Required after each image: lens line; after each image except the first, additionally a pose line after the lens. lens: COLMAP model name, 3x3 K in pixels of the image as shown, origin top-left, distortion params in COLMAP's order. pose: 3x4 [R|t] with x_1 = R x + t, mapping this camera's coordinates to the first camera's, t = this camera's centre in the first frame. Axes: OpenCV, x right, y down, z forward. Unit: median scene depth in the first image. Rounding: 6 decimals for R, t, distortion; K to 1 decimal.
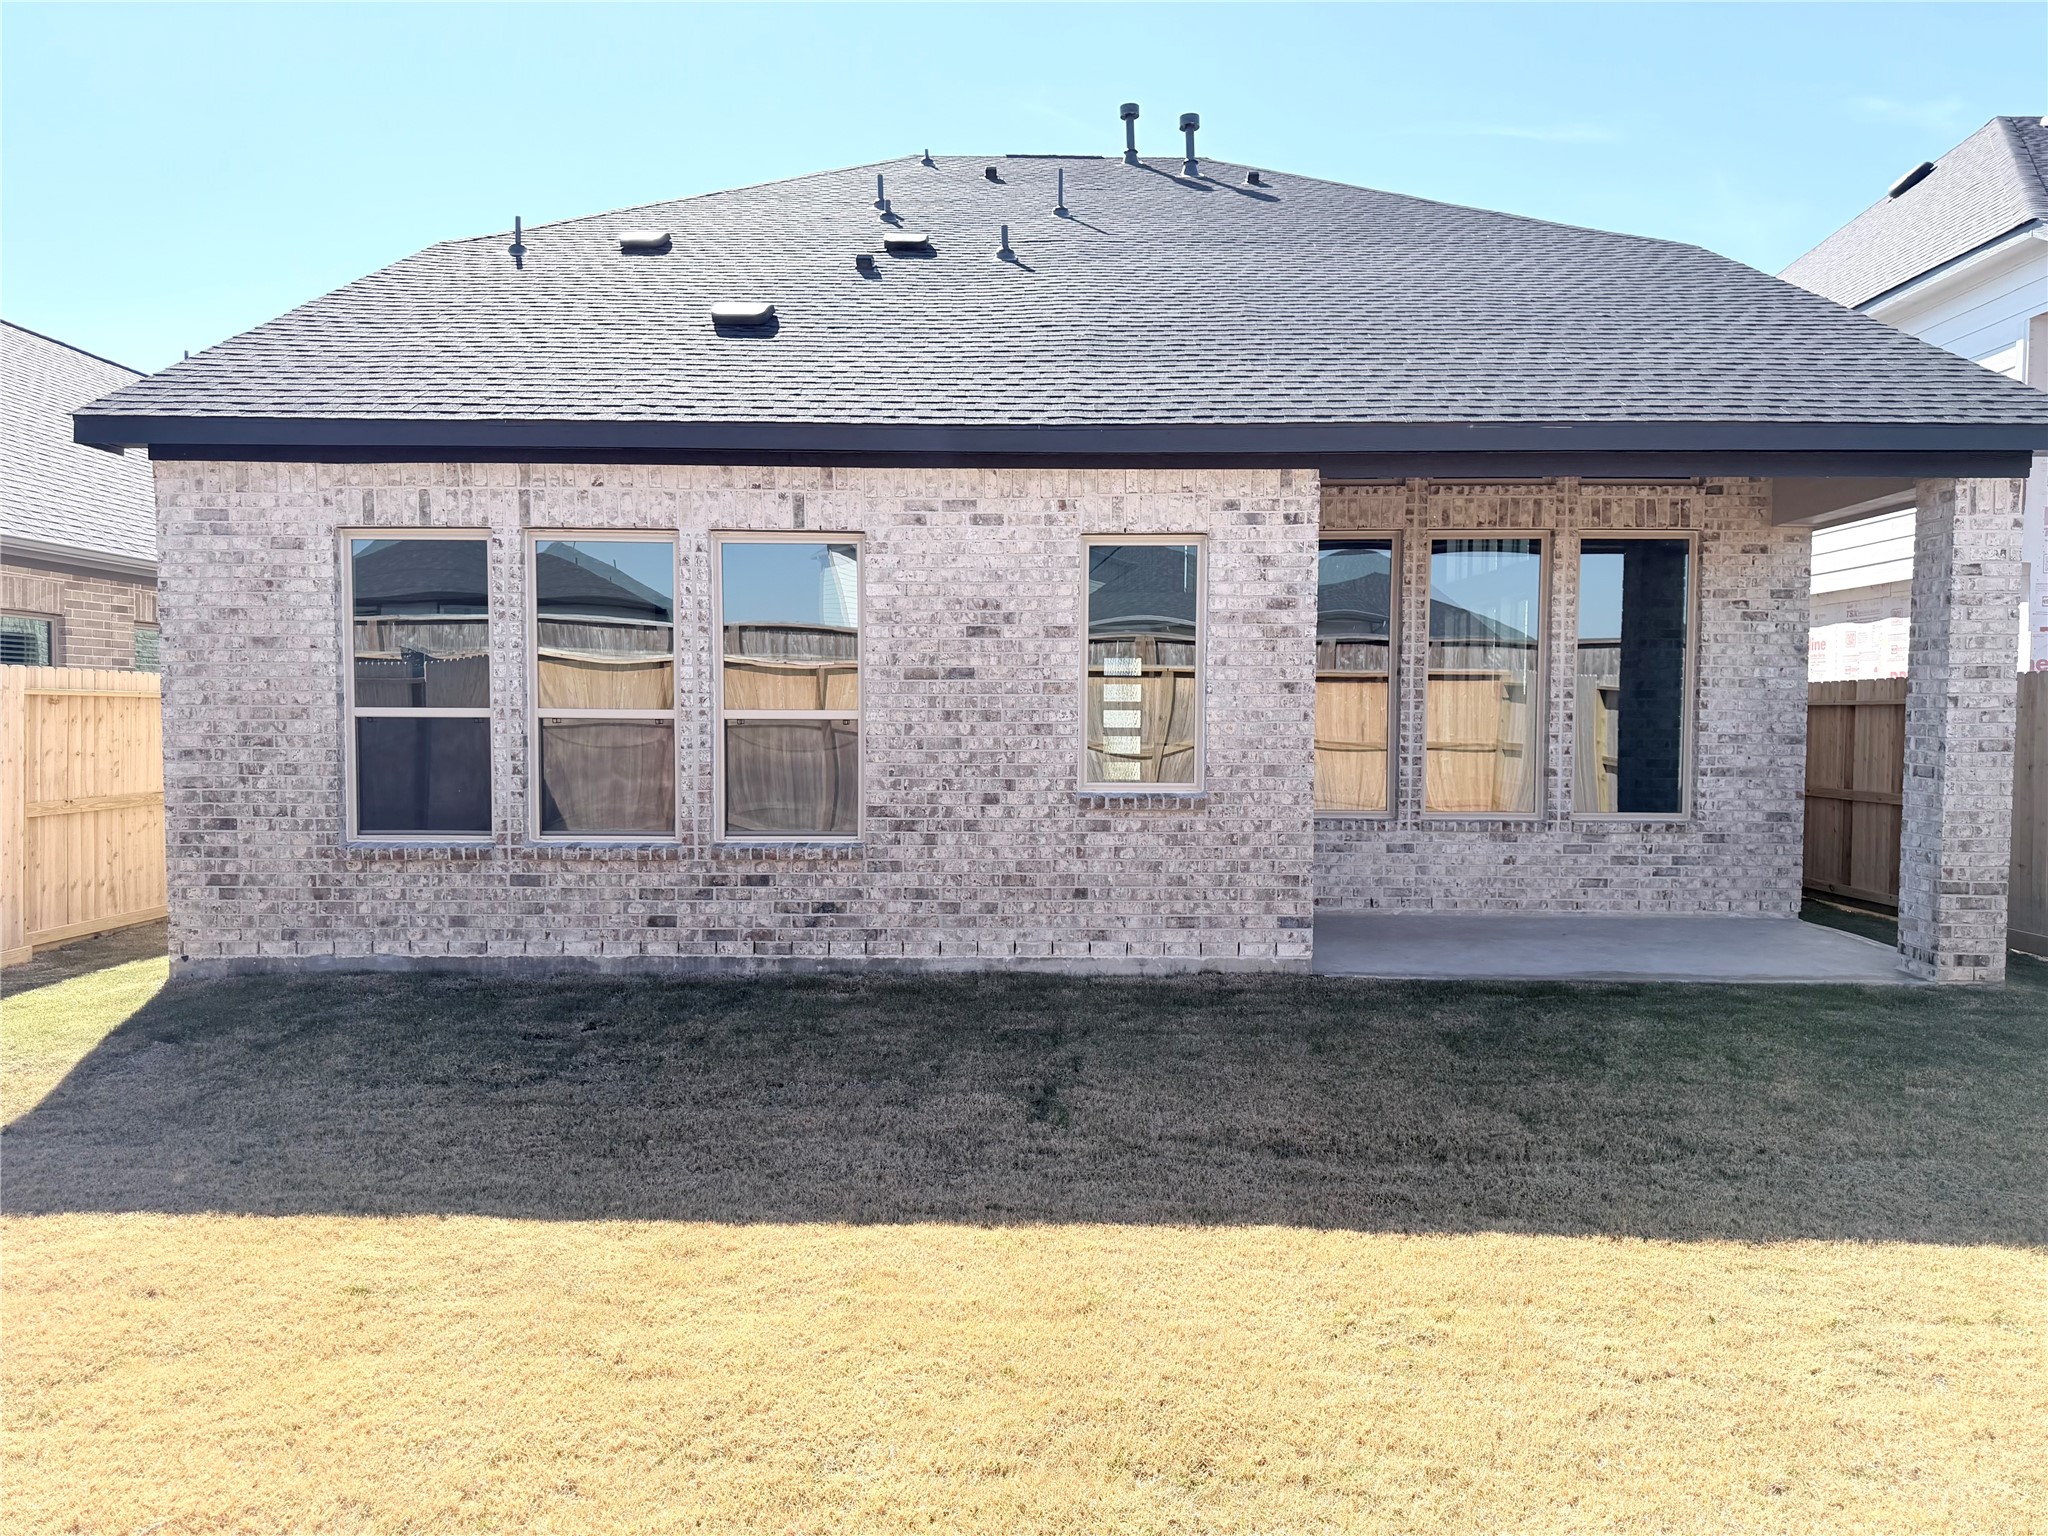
lens RADIAL K [[1468.6, 0, 1023.3], [0, 1468.6, 768.1], [0, 0, 1]] dist [0.040790, -0.010317]
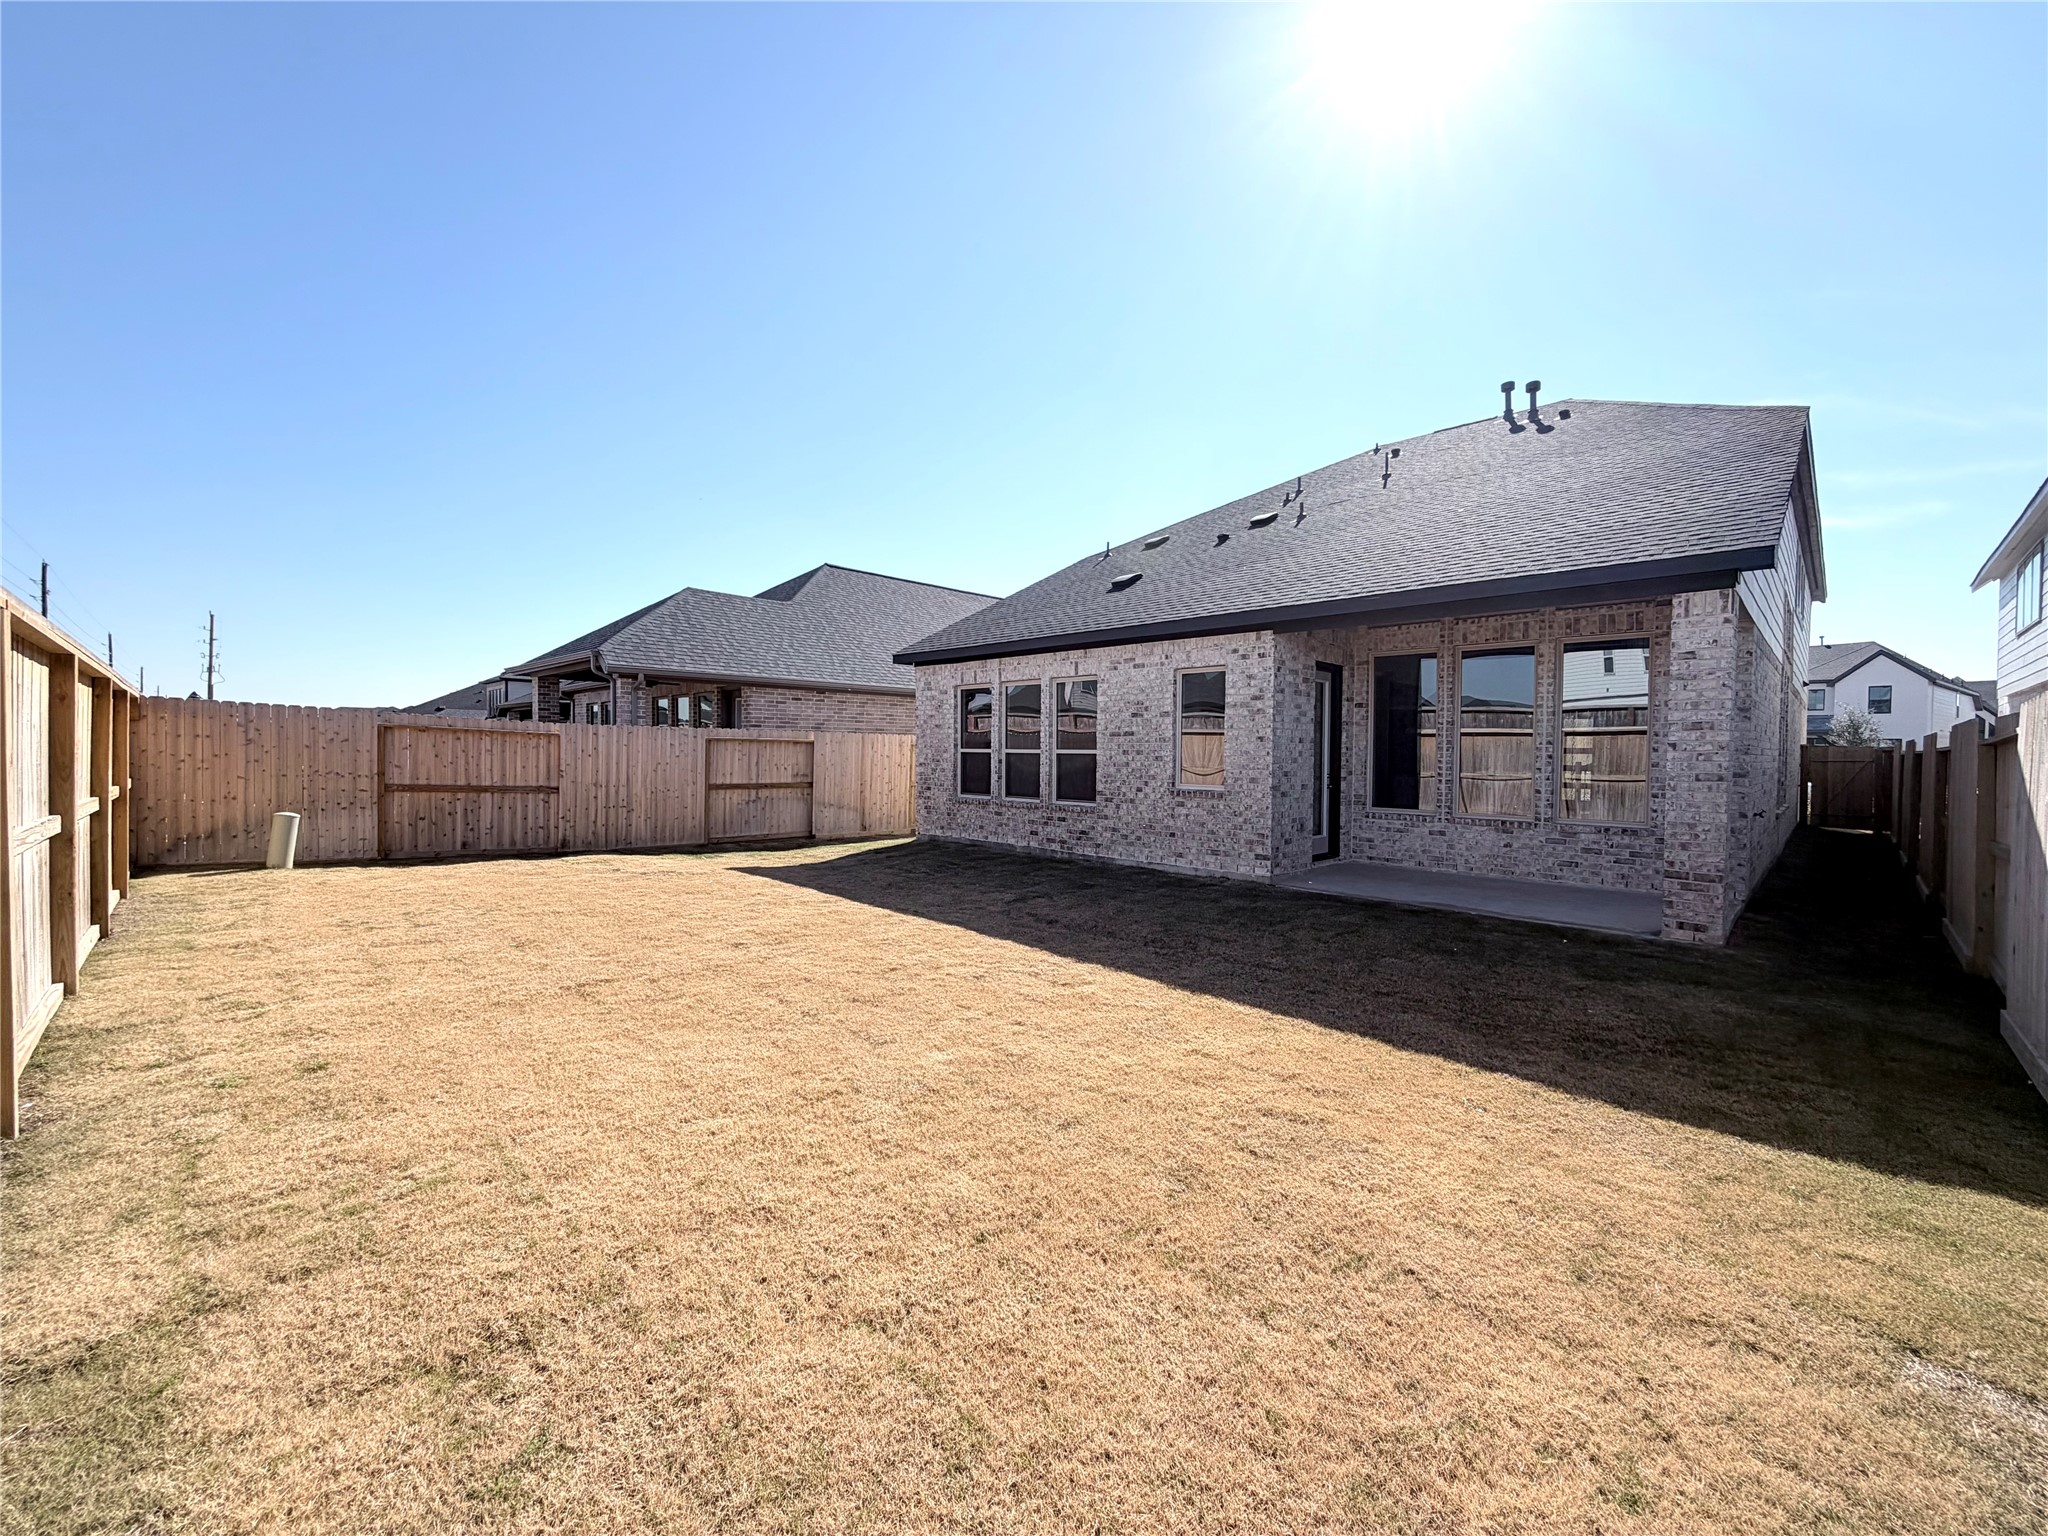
lens RADIAL K [[819.1, 0, 1027.6], [0, 819.1, 759.7], [0, 0, 1]] dist [0.000513, 0.000240]
pose [[0.713086, 0.010745, -0.700994, 0.731652], [-0.034248, 0.999223, -0.019522, 0.005663], [0.700239, 0.037929, 0.712900, -0.014914]]
